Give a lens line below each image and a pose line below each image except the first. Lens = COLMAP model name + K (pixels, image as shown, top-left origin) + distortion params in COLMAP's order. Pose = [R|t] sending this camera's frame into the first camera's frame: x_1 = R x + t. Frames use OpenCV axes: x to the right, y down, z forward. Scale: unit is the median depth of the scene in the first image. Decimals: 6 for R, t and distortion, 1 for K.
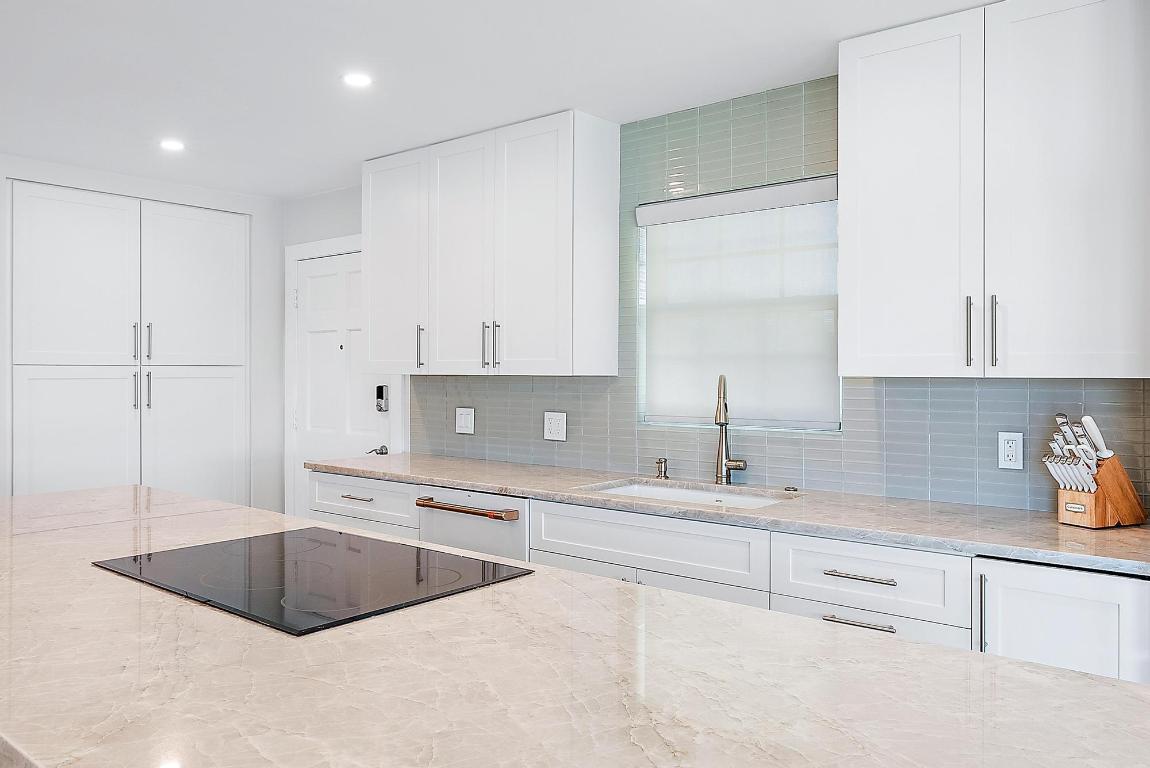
lens RADIAL K [[835.4, 0, 578.7], [0, 835.4, 372.1], [0, 0, 1]] dist [0.005899, -0.000763]
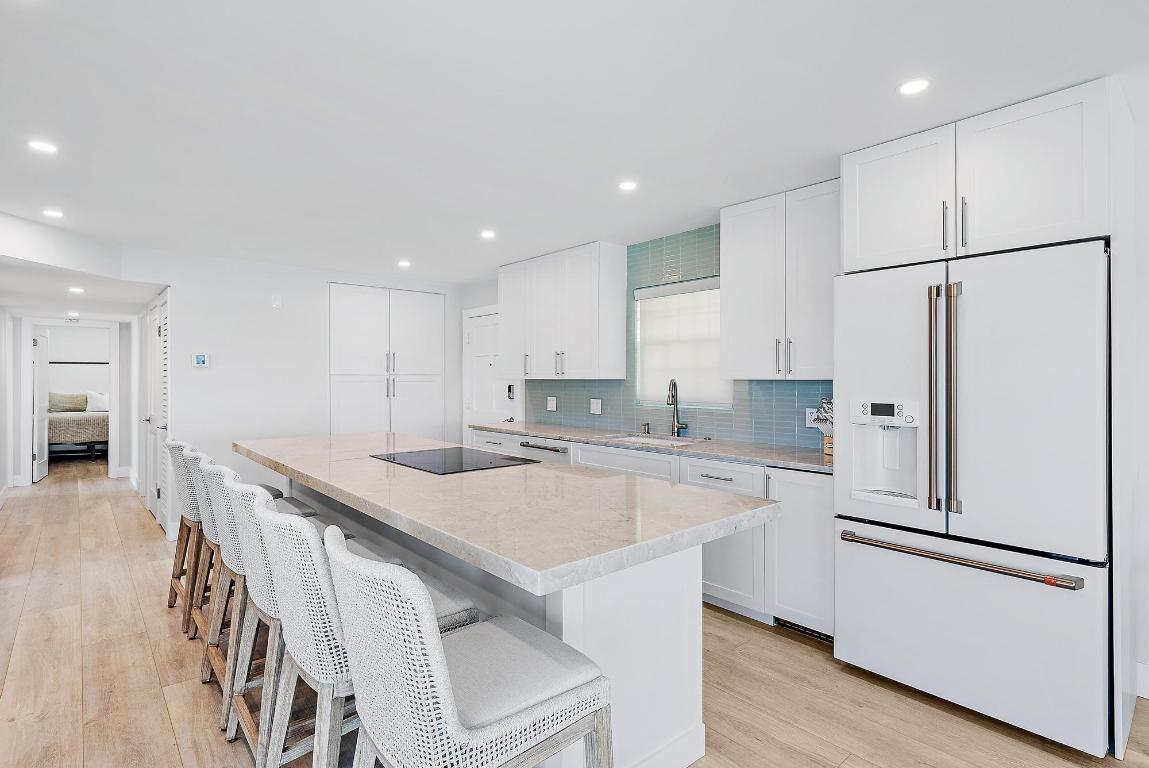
lens RADIAL K [[551.3, 0, 573.5], [0, 551.3, 379.1], [0, 0, 1]] dist [0.005125, 0.000292]
pose [[0.986915, -0.003596, -0.161203, 0.132331], [0.004113, 0.999987, 0.002868, -0.000637], [0.161191, -0.003494, 0.986917, -0.249078]]
